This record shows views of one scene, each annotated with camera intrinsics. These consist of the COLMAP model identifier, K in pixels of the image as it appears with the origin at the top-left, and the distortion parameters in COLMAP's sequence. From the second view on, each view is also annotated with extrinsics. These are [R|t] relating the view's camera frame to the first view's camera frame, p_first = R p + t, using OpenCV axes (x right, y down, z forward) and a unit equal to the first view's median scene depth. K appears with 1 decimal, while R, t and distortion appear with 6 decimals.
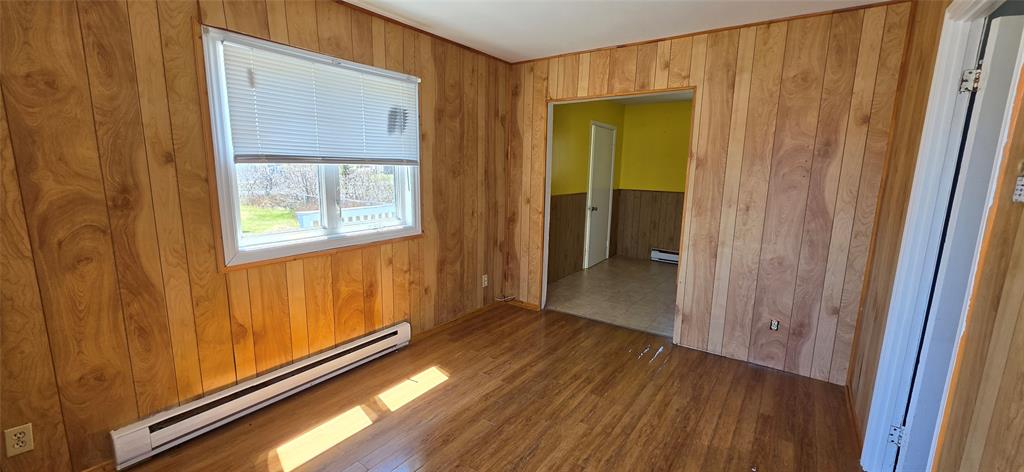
lens RADIAL K [[409.9, 0, 512.5], [0, 409.9, 238.4], [0, 0, 1]] dist [-0.000517, 0.000053]
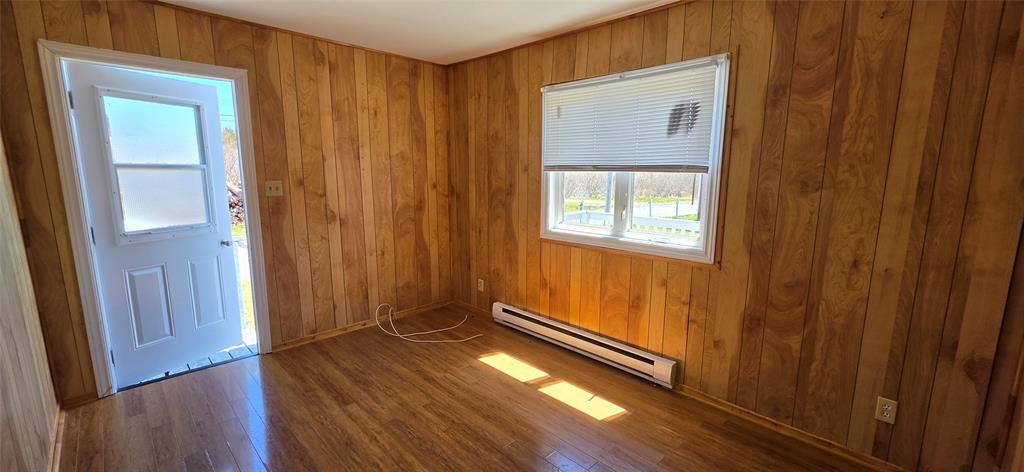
lens RADIAL K [[409.9, 0, 512.5], [0, 409.9, 238.4], [0, 0, 1]] dist [-0.000517, 0.000053]
pose [[-0.169967, 0.145028, -0.974720, 0.635845], [-0.179660, 0.967974, 0.175352, -0.138617], [0.968934, 0.204923, -0.138468, 0.843611]]
